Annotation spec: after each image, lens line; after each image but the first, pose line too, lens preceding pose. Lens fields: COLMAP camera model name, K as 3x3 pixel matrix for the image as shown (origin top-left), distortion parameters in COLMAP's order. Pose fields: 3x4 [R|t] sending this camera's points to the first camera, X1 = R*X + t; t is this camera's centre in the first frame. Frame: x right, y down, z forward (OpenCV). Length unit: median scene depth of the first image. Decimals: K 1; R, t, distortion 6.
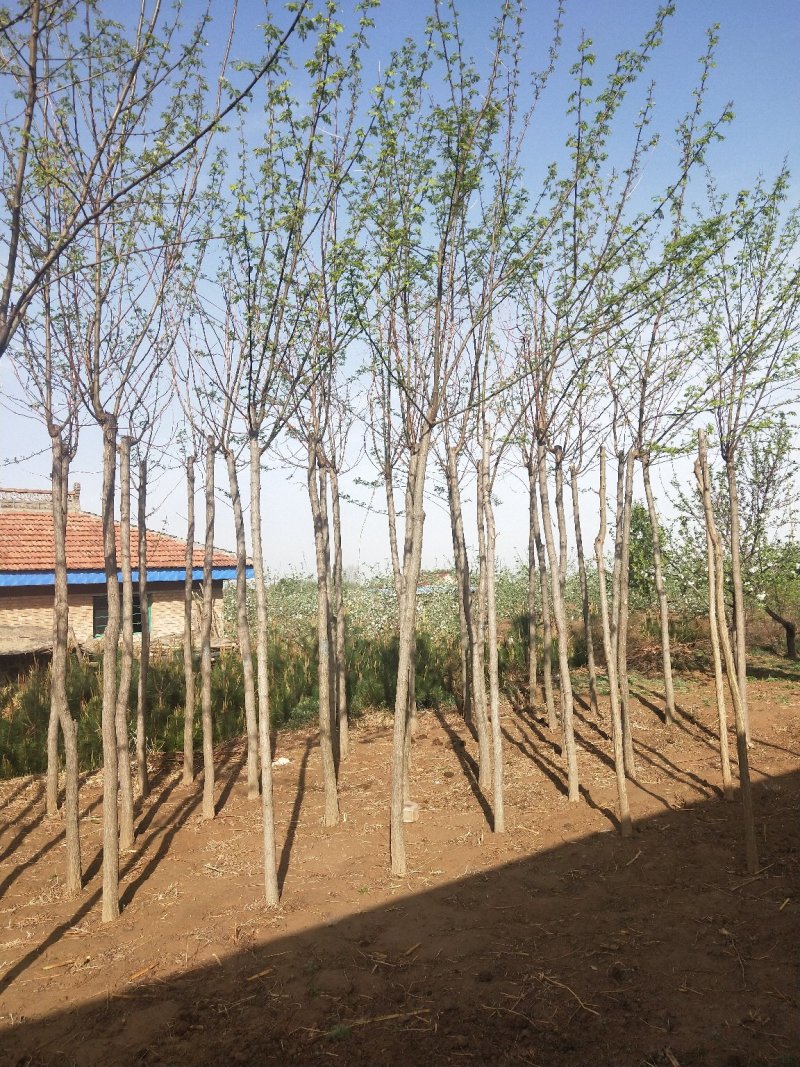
lens RADIAL K [[748.3, 0, 392.5], [0, 748.3, 533.6], [0, 0, 1]] dist [0.033437, -0.004143]
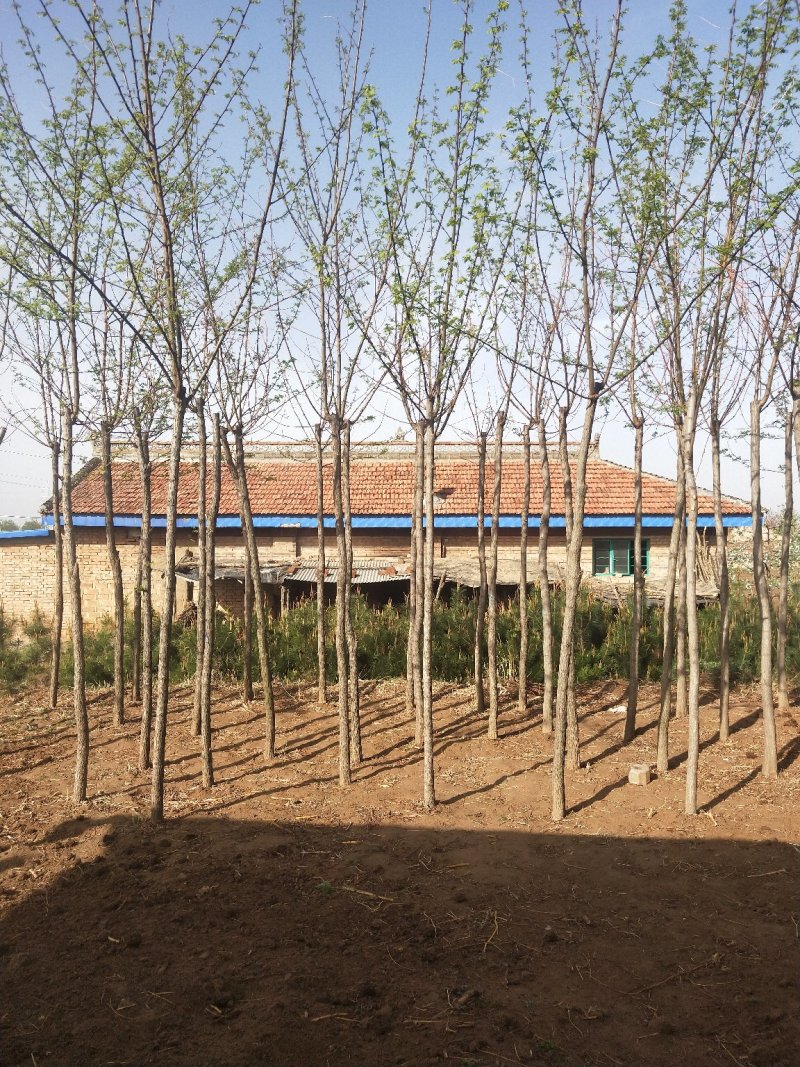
lens RADIAL K [[748.3, 0, 392.5], [0, 748.3, 533.6], [0, 0, 1]] dist [0.033437, -0.004143]
pose [[0.756020, 0.038106, -0.653438, 0.288419], [0.009977, 0.997517, 0.069715, -0.005354], [0.654472, -0.059226, 0.753763, 0.059358]]
